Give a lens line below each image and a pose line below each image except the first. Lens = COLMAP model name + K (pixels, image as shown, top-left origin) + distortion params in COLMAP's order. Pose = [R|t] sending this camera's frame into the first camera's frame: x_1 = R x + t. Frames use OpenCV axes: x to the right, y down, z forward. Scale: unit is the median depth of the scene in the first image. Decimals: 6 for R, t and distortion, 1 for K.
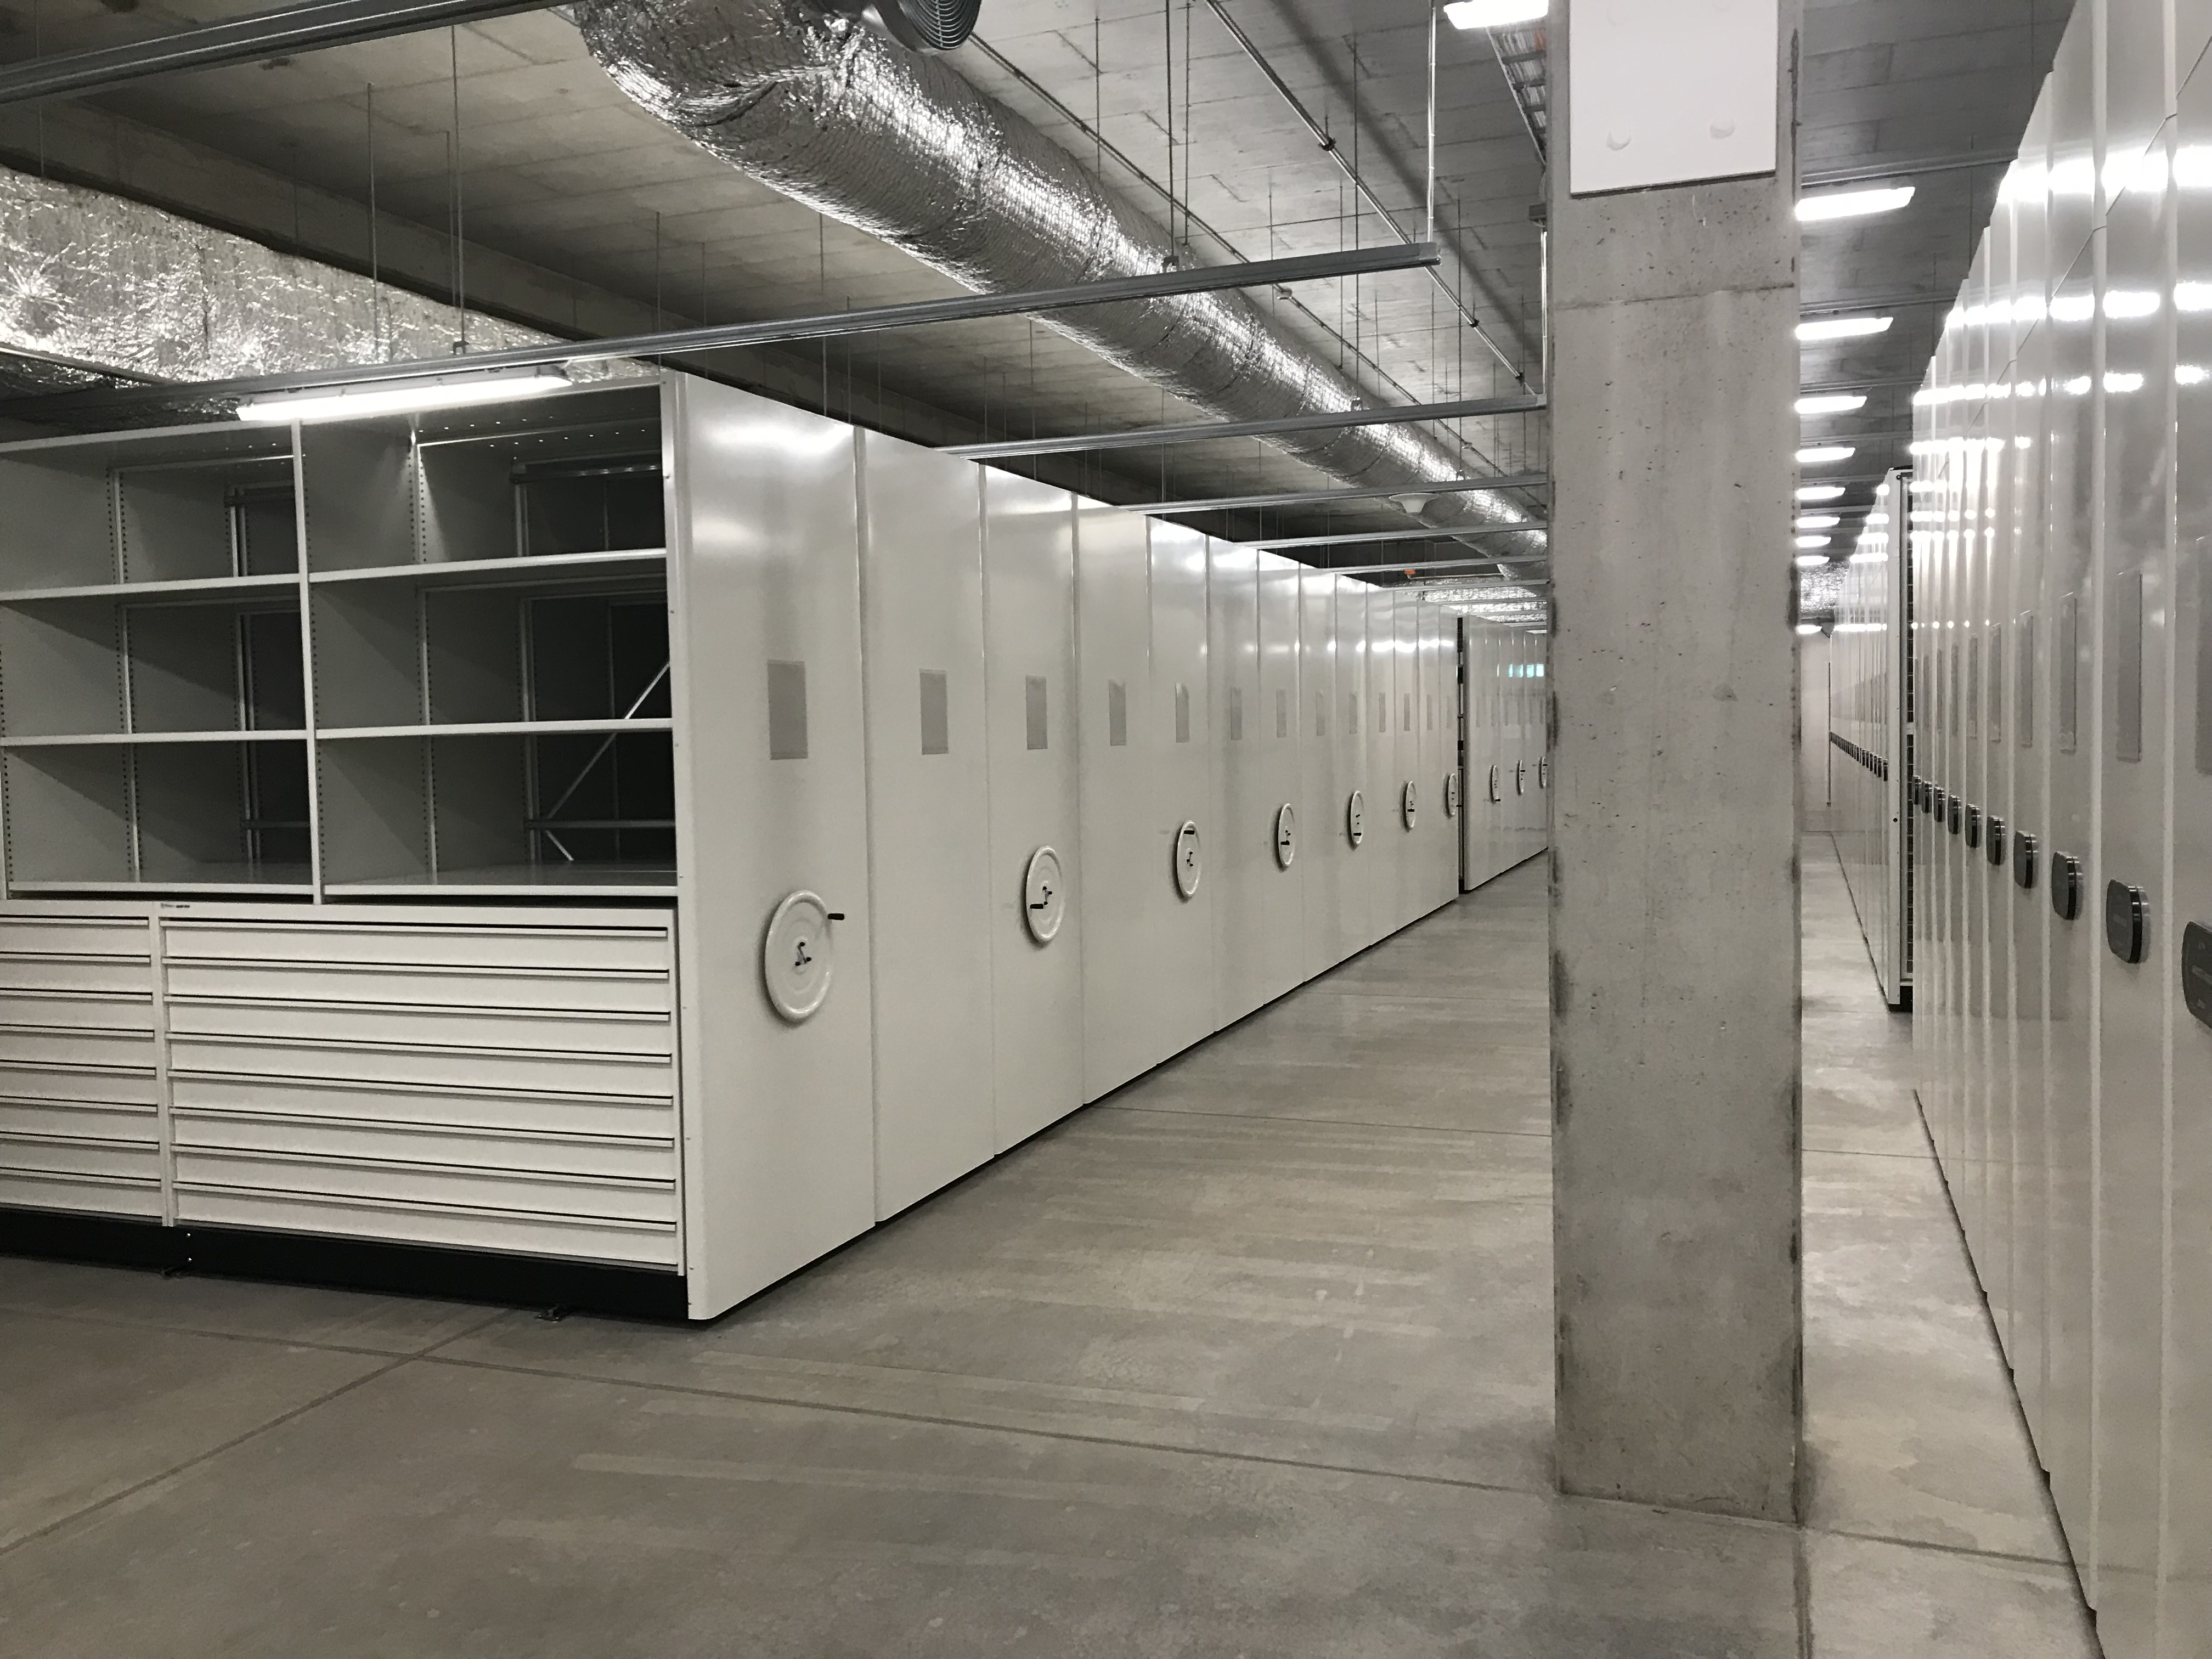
lens RADIAL K [[1813.4, 0, 1107.0], [0, 1813.4, 825.1], [0, 0, 1]] dist [0.012659, 0.000969]
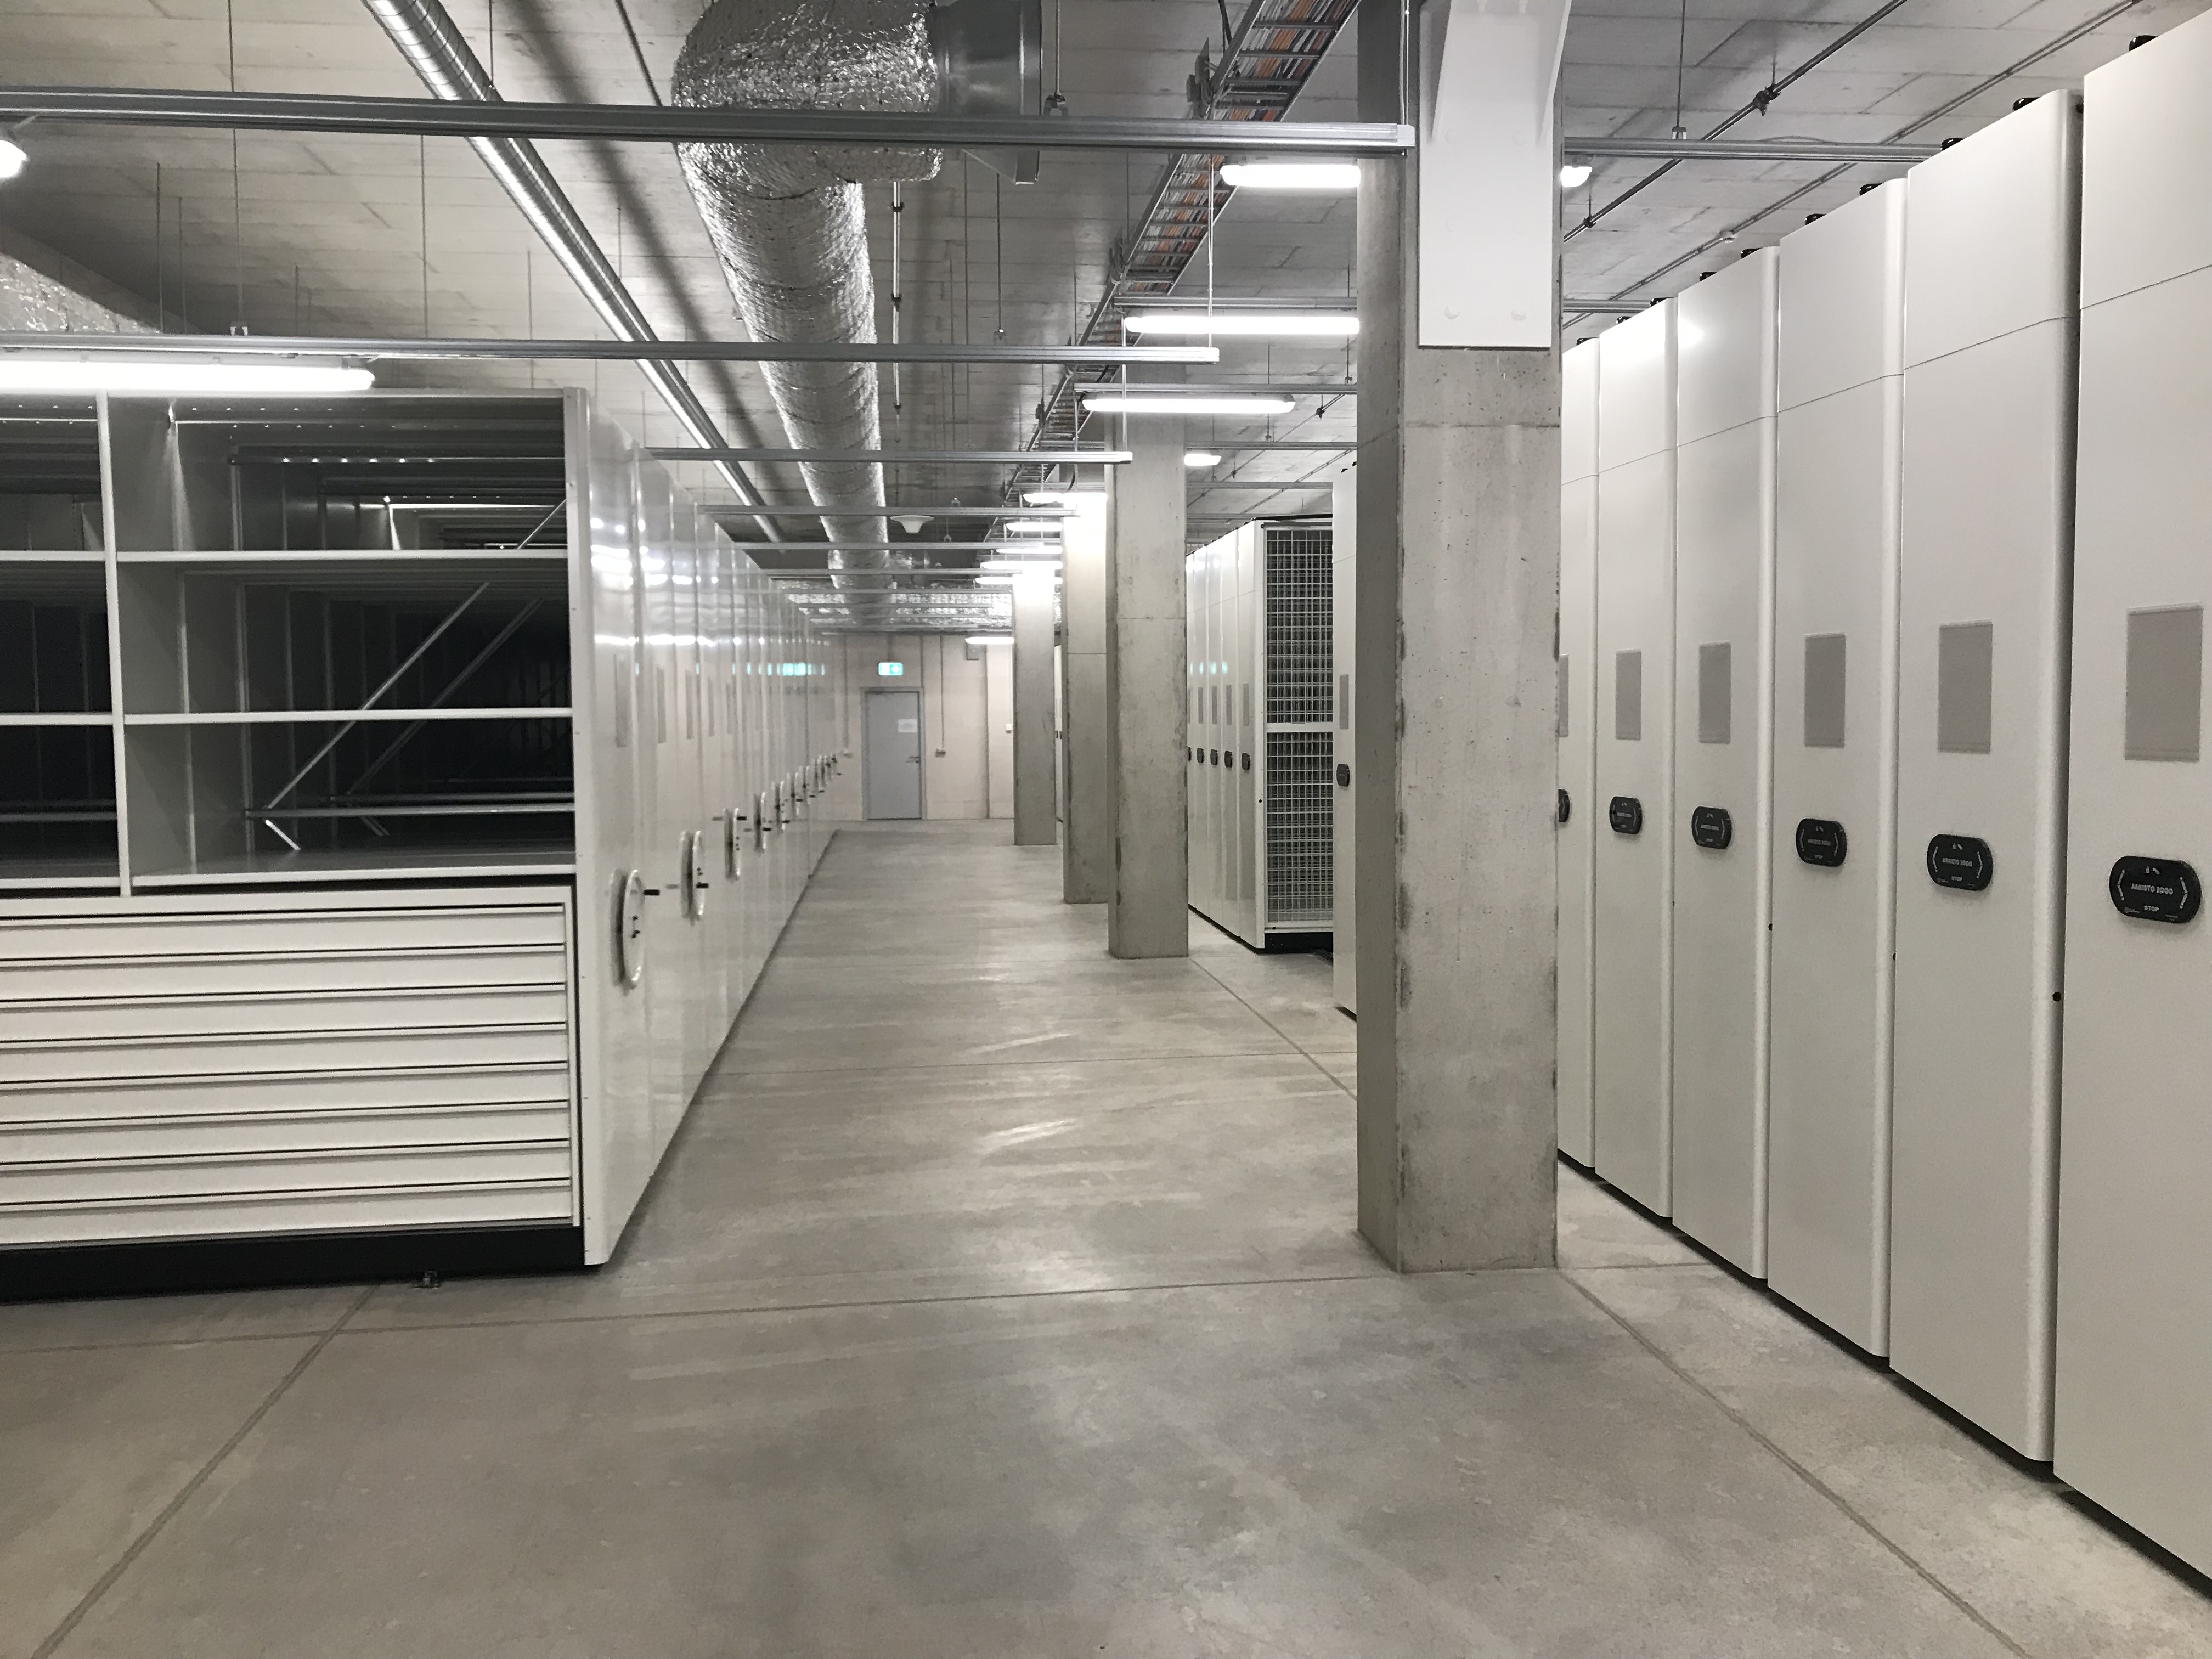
lens RADIAL K [[1813.4, 0, 1108.5], [0, 1813.4, 827.2], [0, 0, 1]] dist [0.012659, 0.000969]
pose [[0.888523, -0.018065, 0.458476, -0.452238], [0.016589, 0.999836, 0.007247, 0.009082], [-0.458532, 0.001167, 0.888677, -0.104262]]
